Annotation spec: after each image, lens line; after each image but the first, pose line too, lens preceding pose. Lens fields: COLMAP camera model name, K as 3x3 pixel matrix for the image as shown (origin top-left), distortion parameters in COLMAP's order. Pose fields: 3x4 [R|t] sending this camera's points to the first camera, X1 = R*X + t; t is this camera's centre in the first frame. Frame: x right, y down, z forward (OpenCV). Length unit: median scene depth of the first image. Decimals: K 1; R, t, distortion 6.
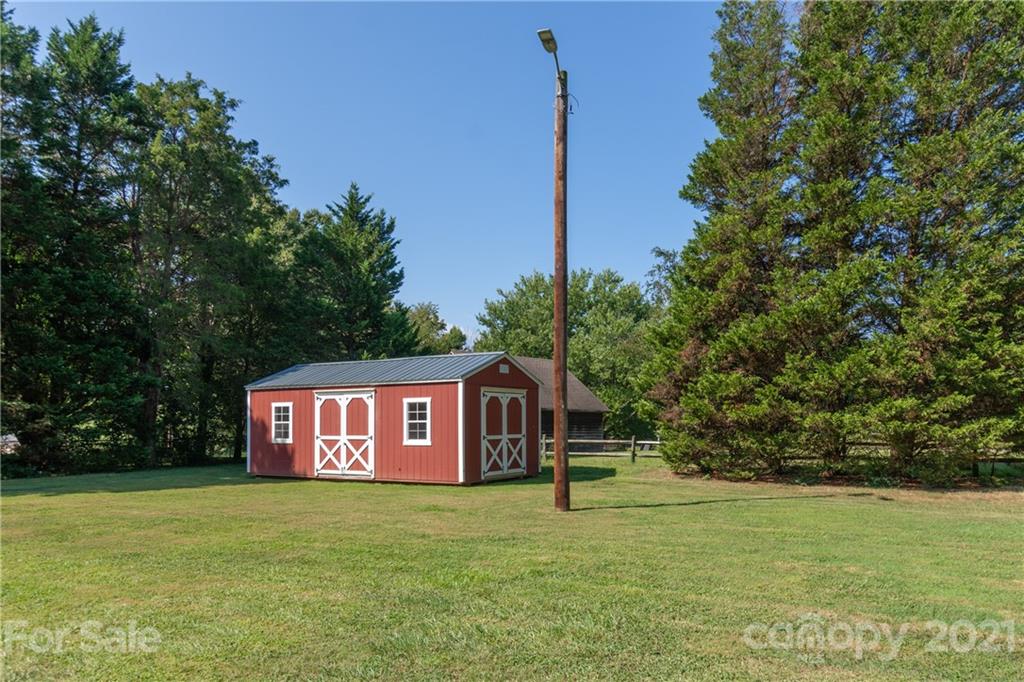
lens RADIAL K [[734.8, 0, 545.9], [0, 734.8, 394.2], [0, 0, 1]] dist [-0.004584, 0.000483]
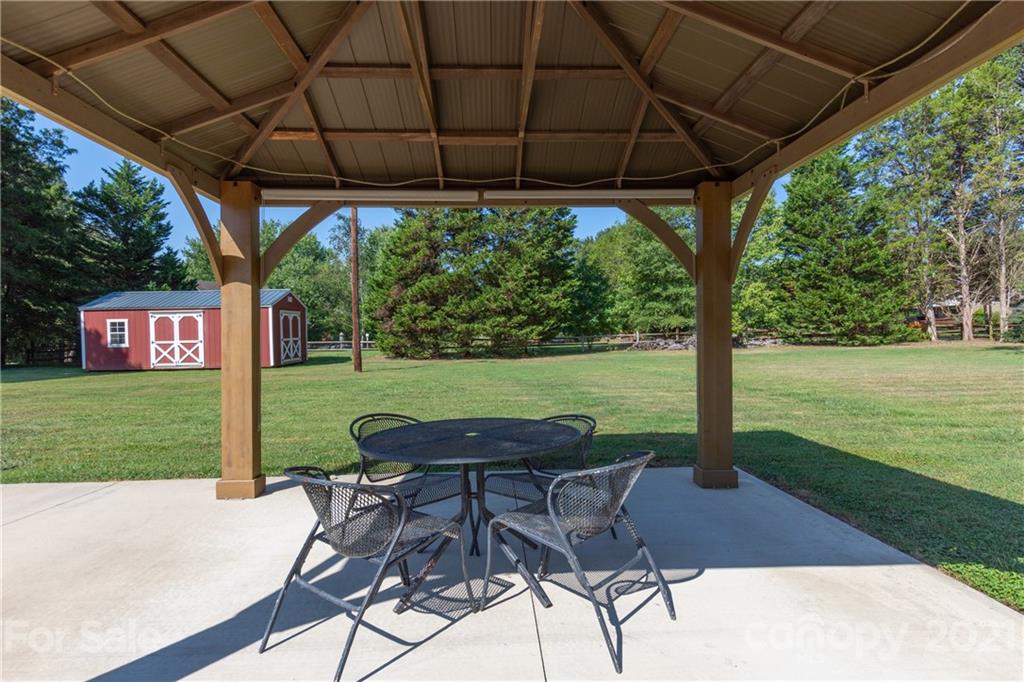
lens RADIAL K [[526.2, 0, 512.0], [0, 526.2, 341.0], [0, 0, 1]] dist [0.003291, 0.000245]
pose [[0.866376, -0.022252, 0.498896, -0.222198], [-0.006196, 0.998451, 0.055294, -0.008834], [-0.499354, -0.050996, 0.864896, -0.316385]]
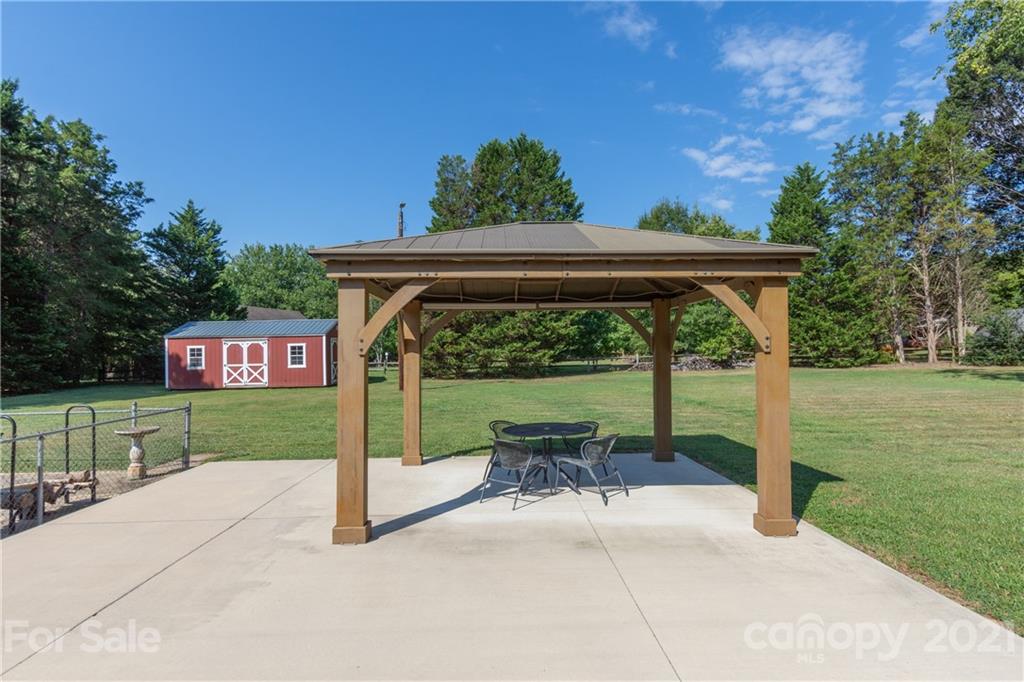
lens RADIAL K [[526.2, 0, 512.0], [0, 526.2, 341.0], [0, 0, 1]] dist [0.003291, 0.000245]
pose [[0.870782, -0.007471, 0.491612, -0.348598], [-0.006780, 0.999607, 0.027200, -0.041848], [-0.491622, -0.027018, 0.870389, -0.474197]]
